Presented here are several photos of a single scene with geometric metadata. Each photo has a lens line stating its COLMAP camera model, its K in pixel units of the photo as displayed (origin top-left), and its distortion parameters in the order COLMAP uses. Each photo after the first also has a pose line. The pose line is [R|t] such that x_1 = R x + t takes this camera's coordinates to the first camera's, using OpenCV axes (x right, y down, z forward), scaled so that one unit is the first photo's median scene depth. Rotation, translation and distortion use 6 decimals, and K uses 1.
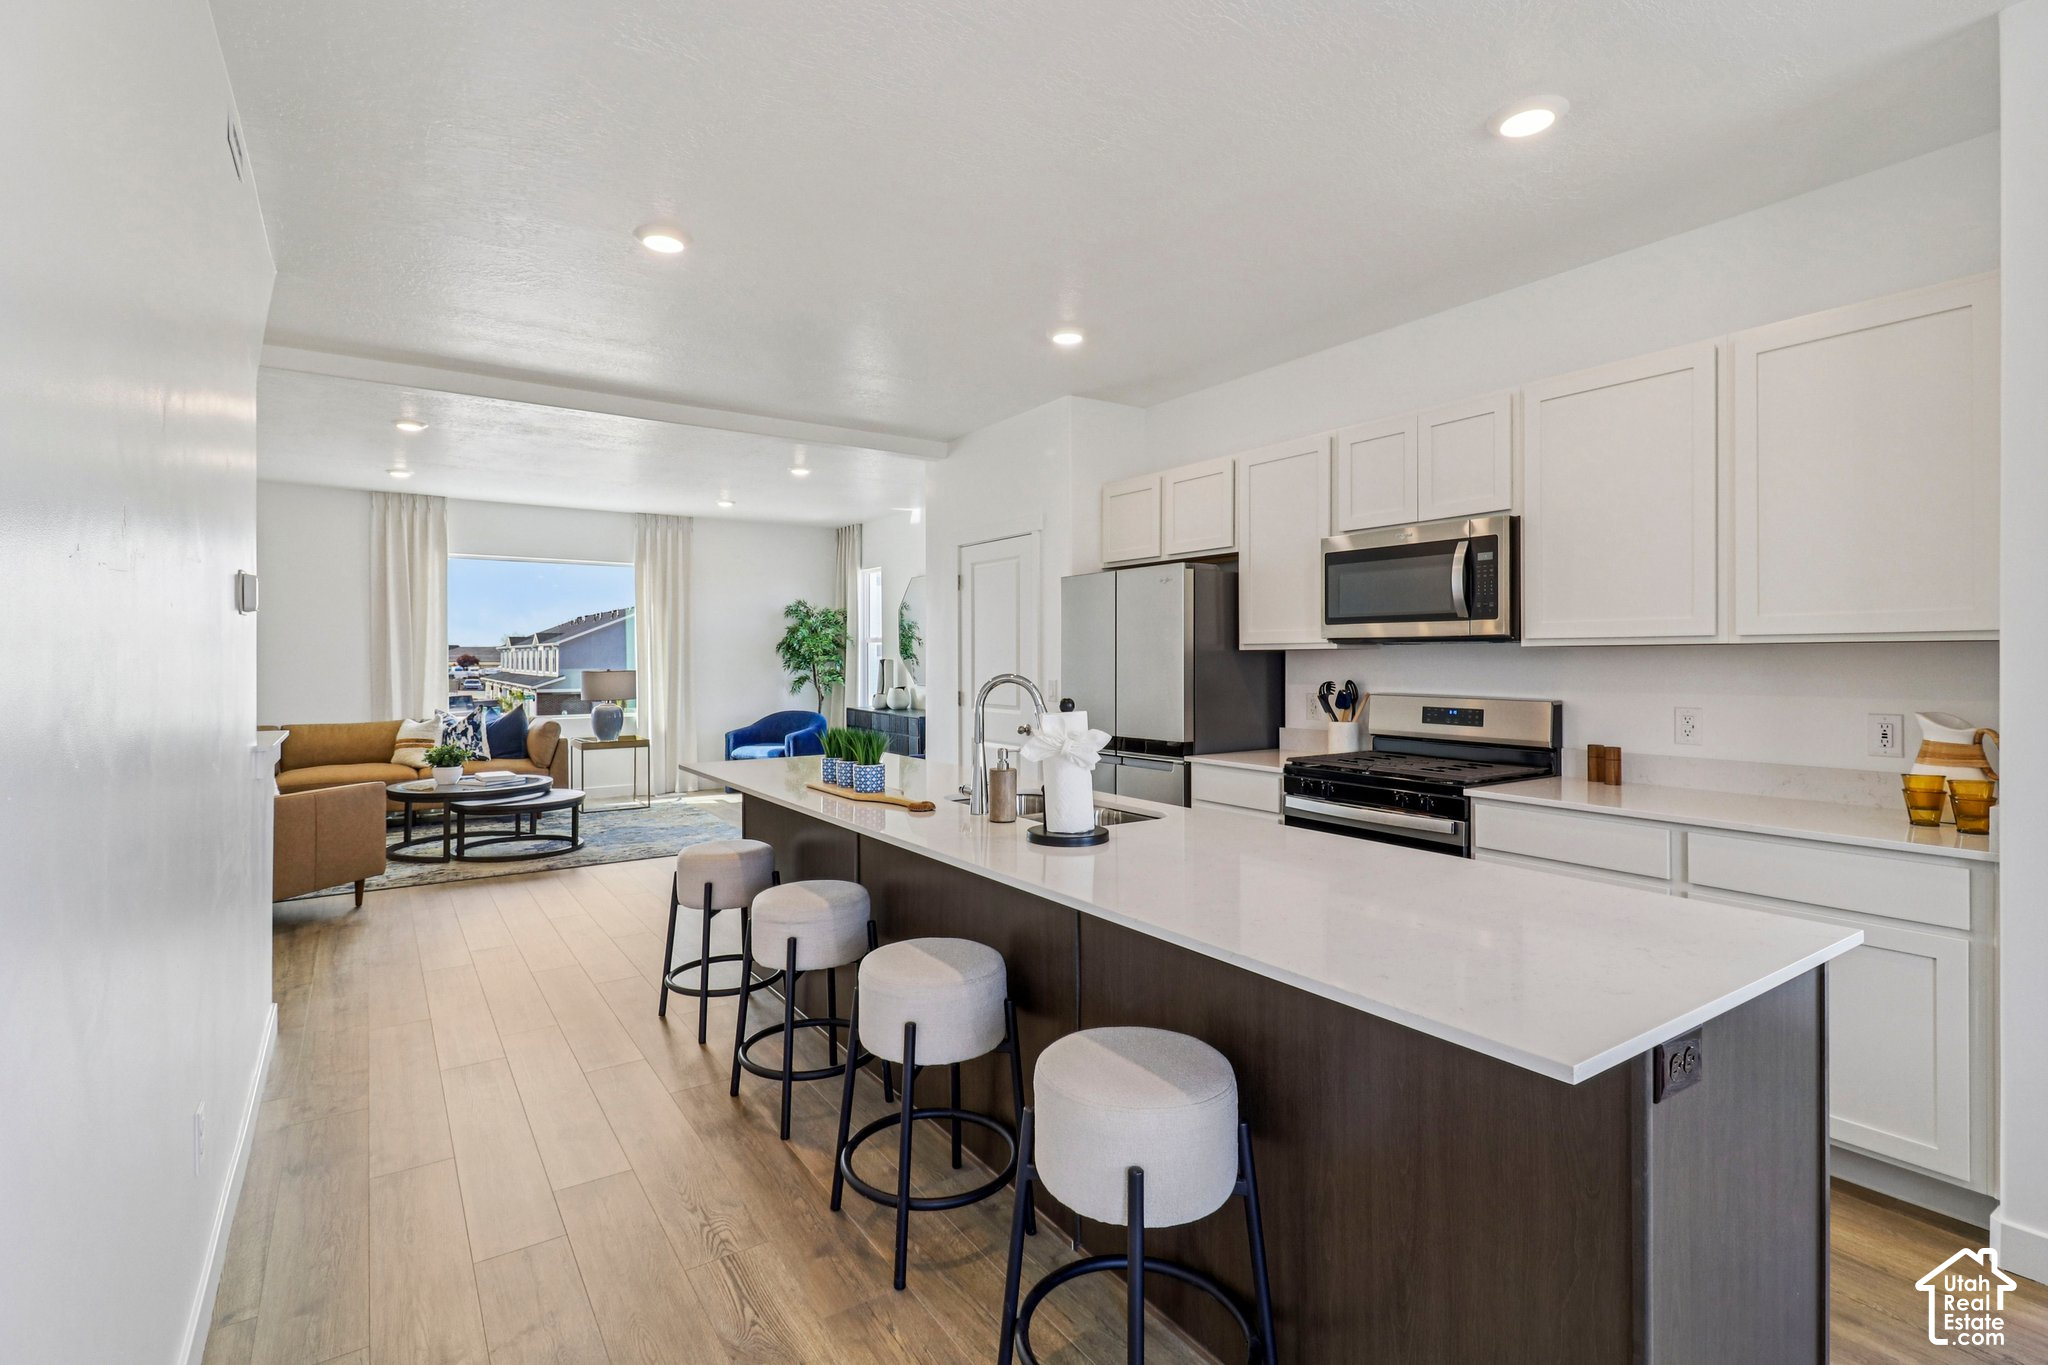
lens RADIAL K [[961.0, 0, 1019.1], [0, 961.0, 660.2], [0, 0, 1]] dist [0.030861, -0.000454]
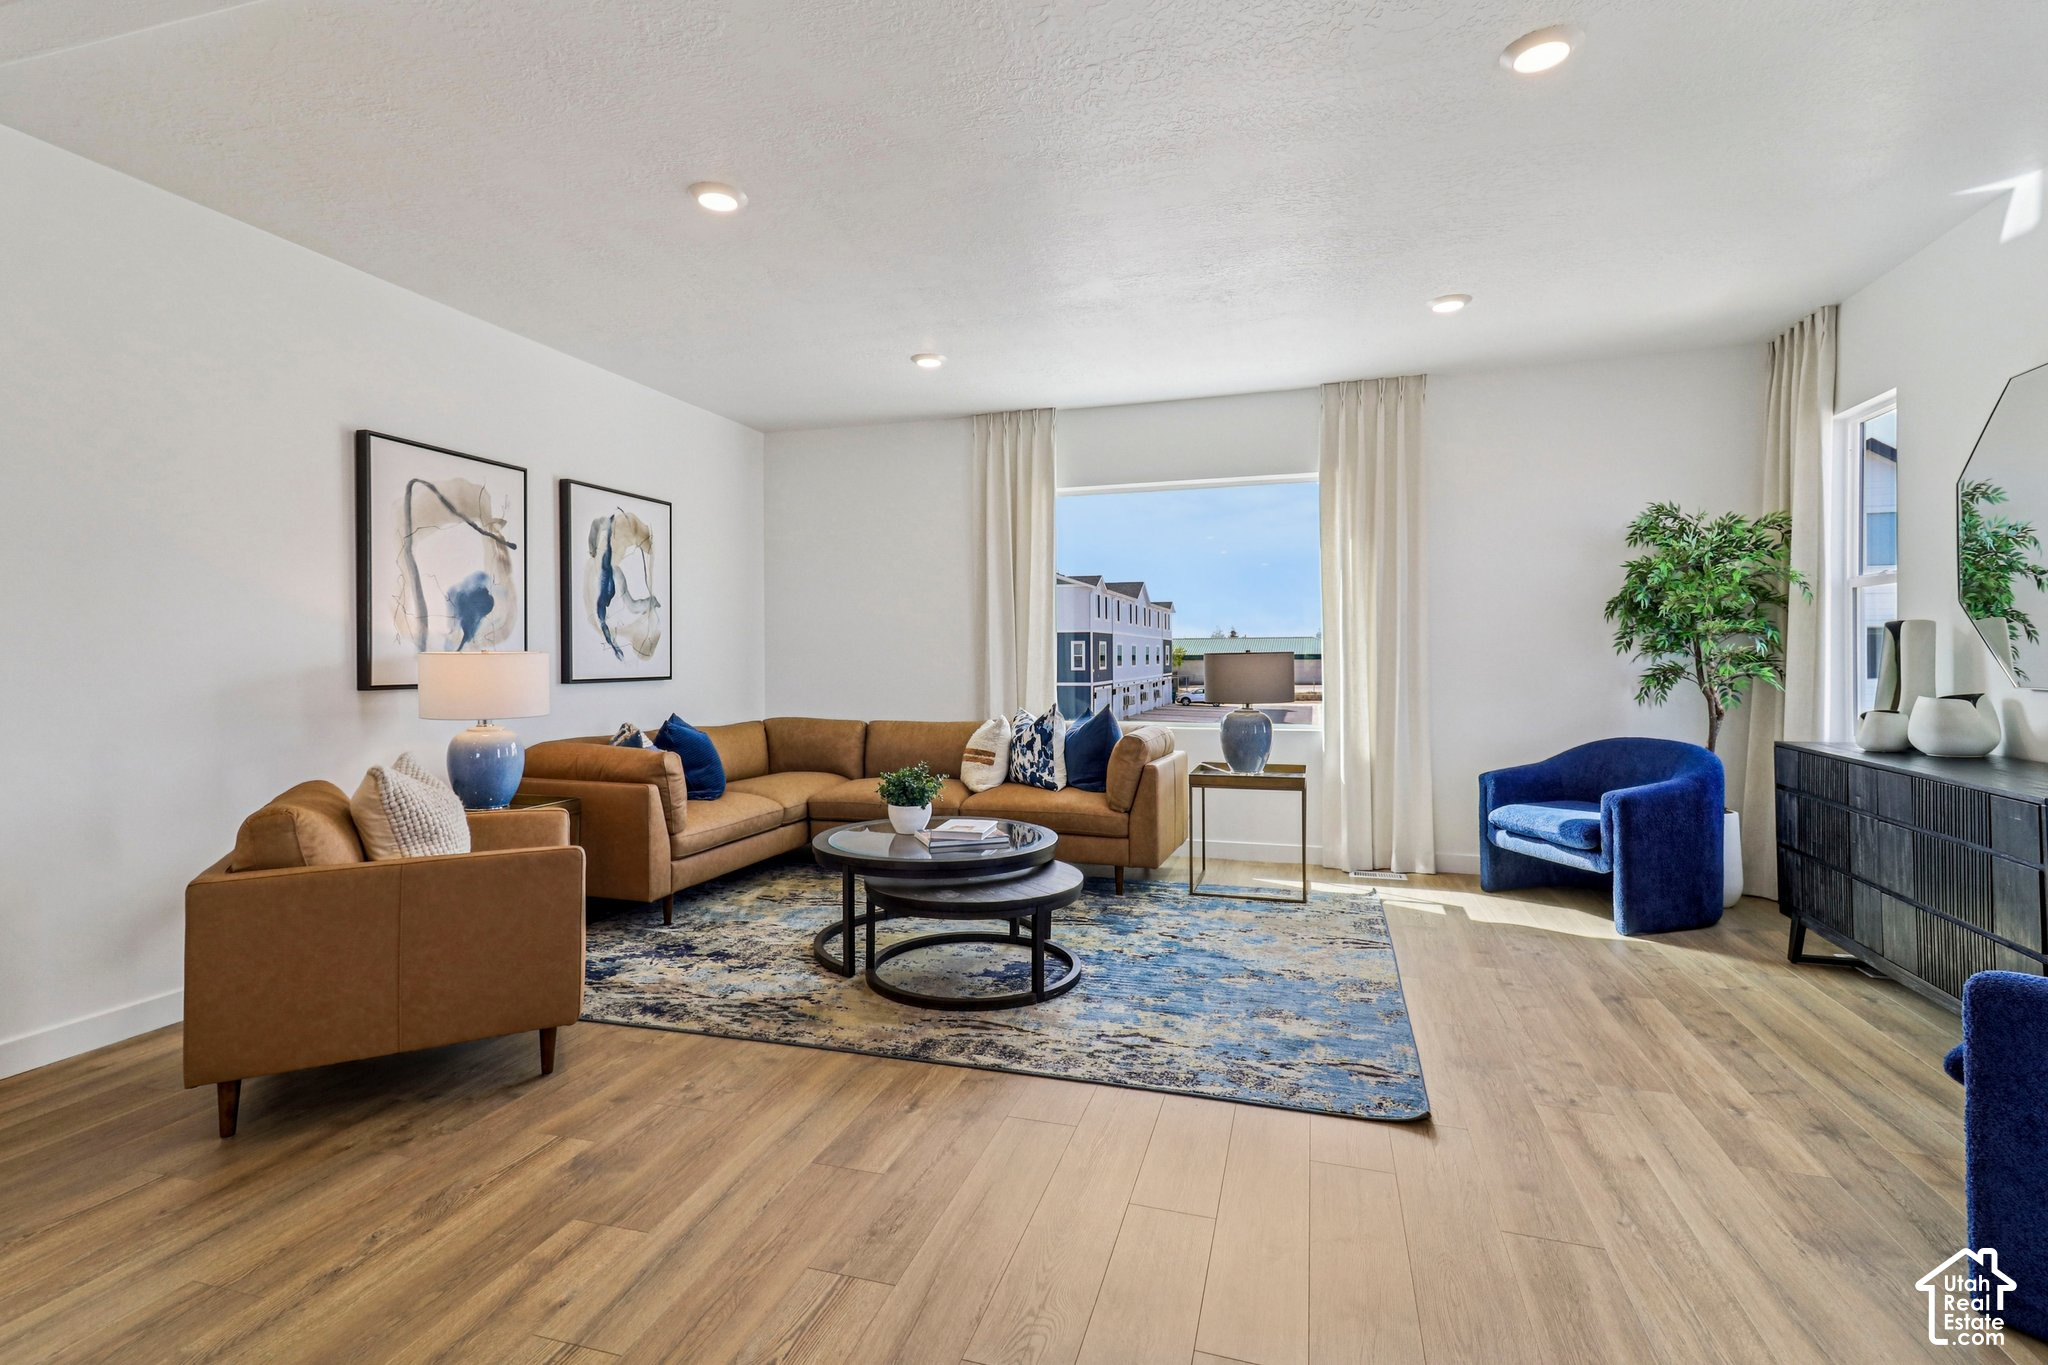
lens RADIAL K [[961.0, 0, 1019.1], [0, 961.0, 660.2], [0, 0, 1]] dist [0.030861, -0.000454]
pose [[0.623850, -0.000925, -0.781543, -0.053492], [0.002615, 0.999996, 0.000903, 0.013443], [0.781539, -0.002608, 0.623850, 0.481915]]
